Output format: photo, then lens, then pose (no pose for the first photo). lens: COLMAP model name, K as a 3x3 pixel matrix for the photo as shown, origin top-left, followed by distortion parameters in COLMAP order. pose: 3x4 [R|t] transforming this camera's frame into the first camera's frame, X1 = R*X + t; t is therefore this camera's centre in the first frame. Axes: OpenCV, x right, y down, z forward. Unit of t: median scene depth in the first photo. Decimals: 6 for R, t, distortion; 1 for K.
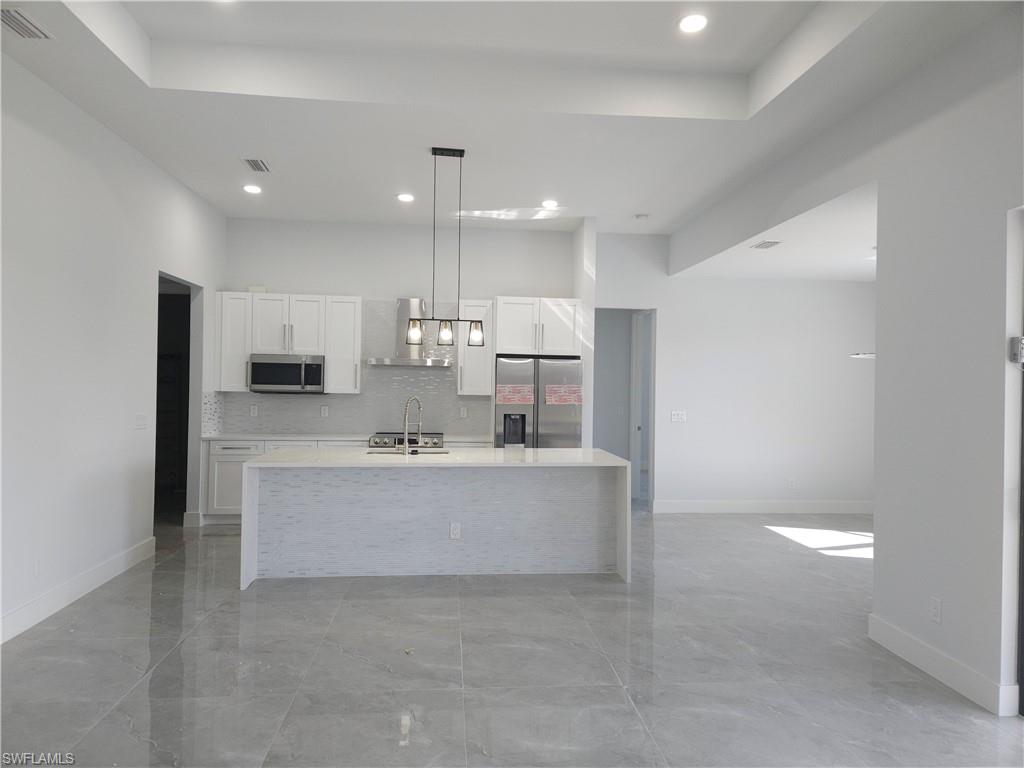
lens RADIAL K [[689.6, 0, 512.2], [0, 689.6, 378.5], [0, 0, 1]] dist [0.091713, -0.080684]
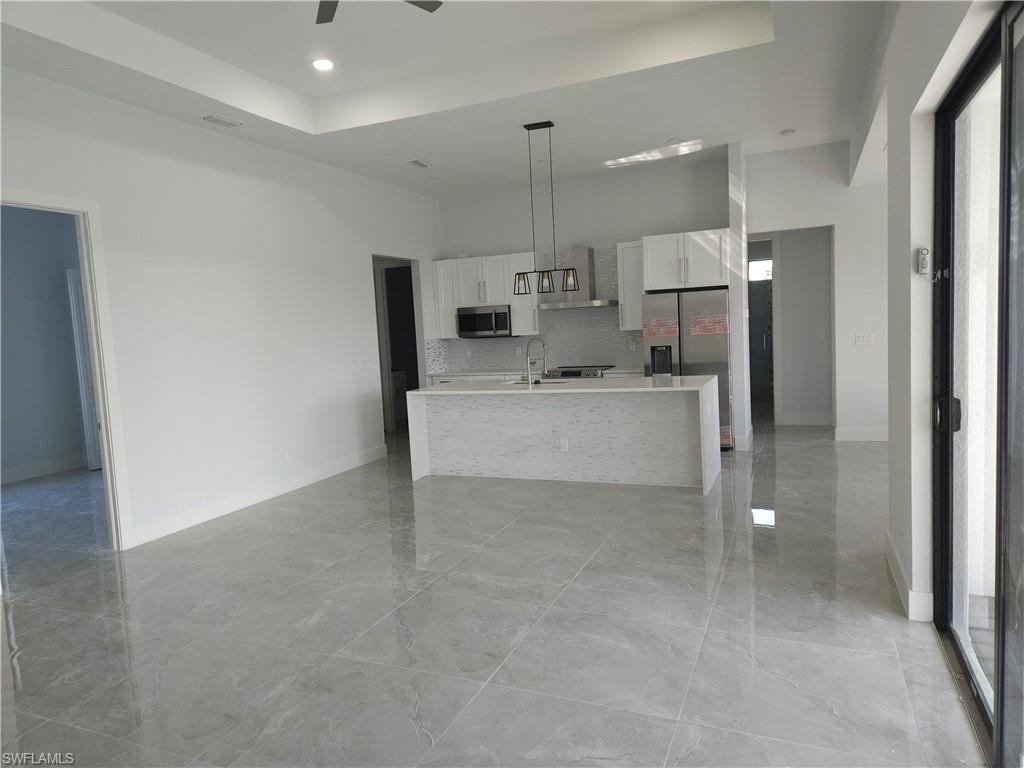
lens RADIAL K [[696.7, 0, 503.7], [0, 696.7, 384.1], [0, 0, 1]] dist [0.074227, -0.039625]
pose [[0.869196, -0.019948, -0.494065, 0.329697], [0.069555, 0.994183, 0.082227, 0.003906], [0.489551, -0.105836, 0.865528, -0.074067]]
